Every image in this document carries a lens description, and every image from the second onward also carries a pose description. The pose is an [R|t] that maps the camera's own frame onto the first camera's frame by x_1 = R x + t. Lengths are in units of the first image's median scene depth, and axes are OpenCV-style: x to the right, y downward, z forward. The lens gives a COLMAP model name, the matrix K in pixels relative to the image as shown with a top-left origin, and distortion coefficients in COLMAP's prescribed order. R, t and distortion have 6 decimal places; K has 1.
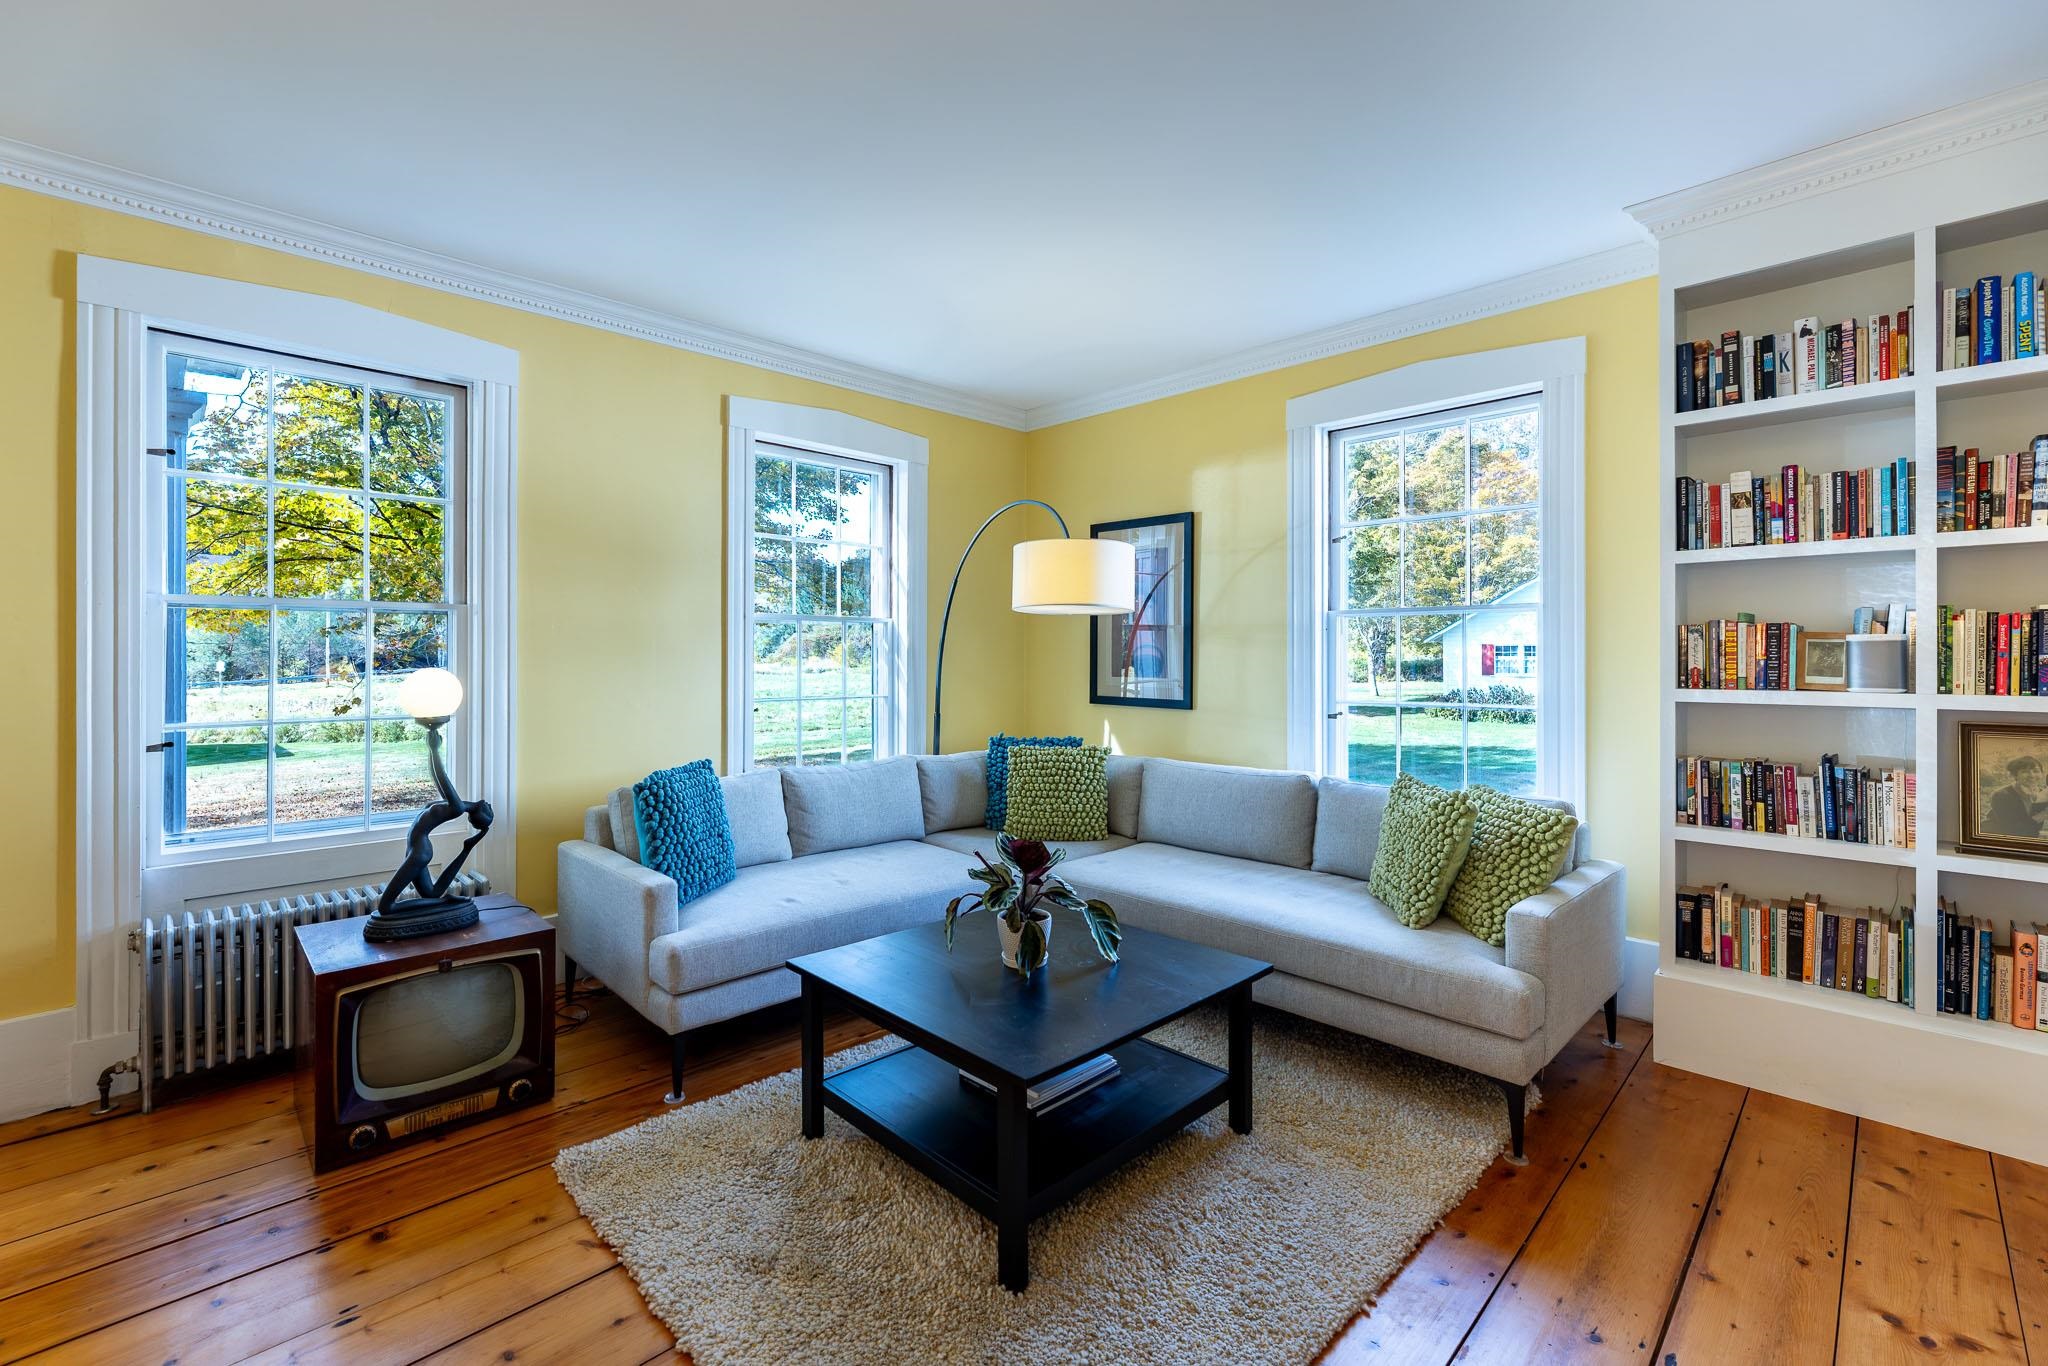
lens RADIAL K [[879.0, 0, 1019.4], [0, 879.0, 658.8], [0, 0, 1]] dist [-0.001290, -0.000023]
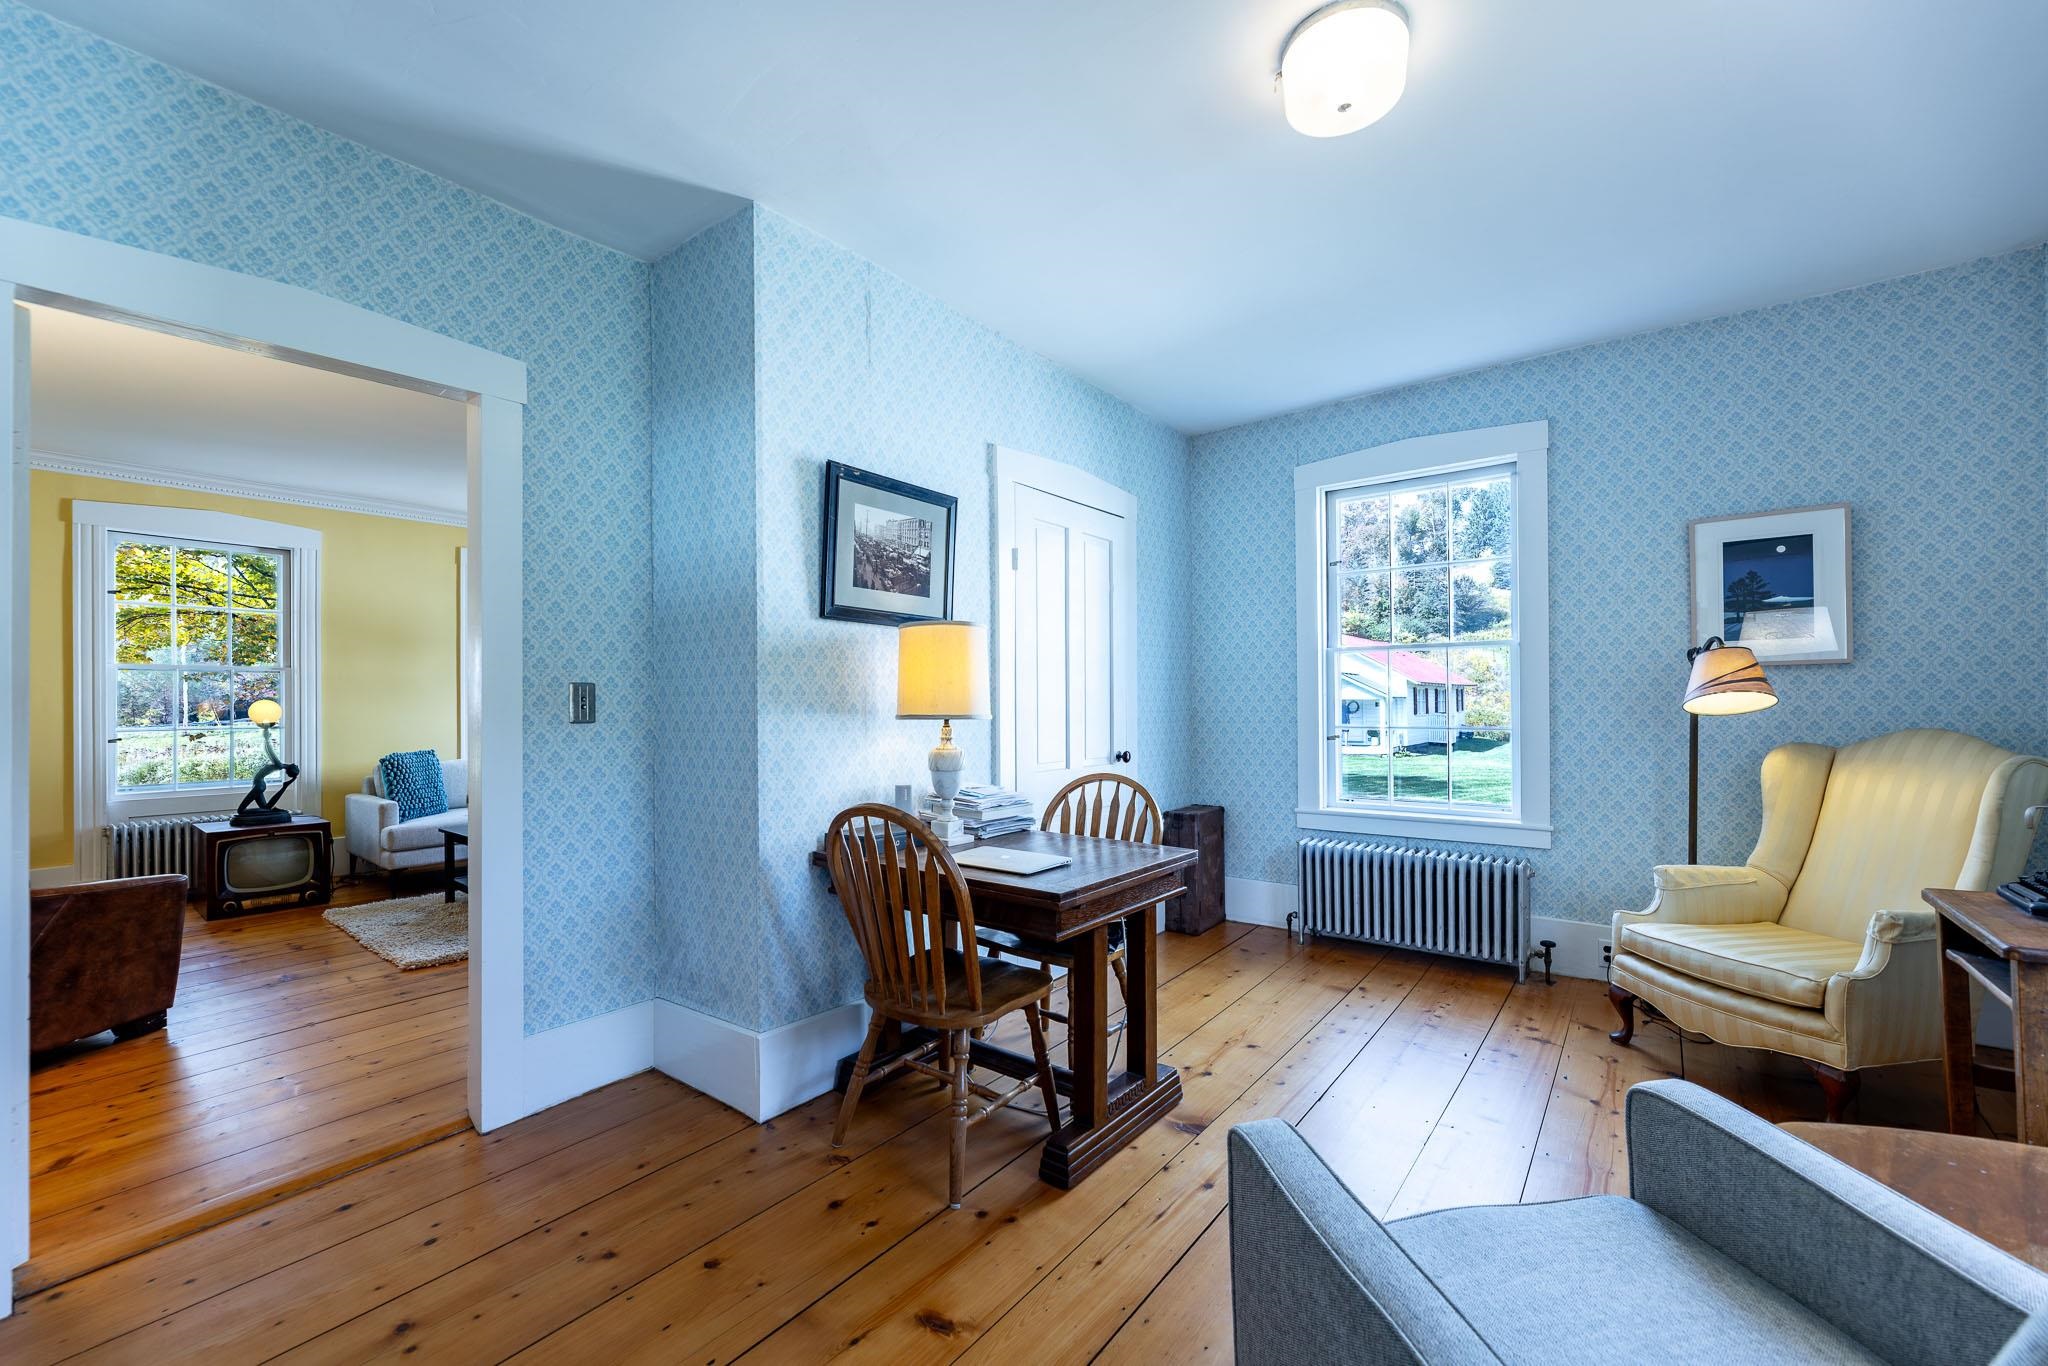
lens RADIAL K [[821.1, 0, 1021.3], [0, 821.1, 699.1], [0, 0, 1]] dist [0.000603, 0.000258]
pose [[0.991780, -0.006508, 0.127789, 0.881791], [0.007072, 0.999967, -0.003963, 0.029164], [-0.127759, 0.004834, 0.991793, -1.192700]]
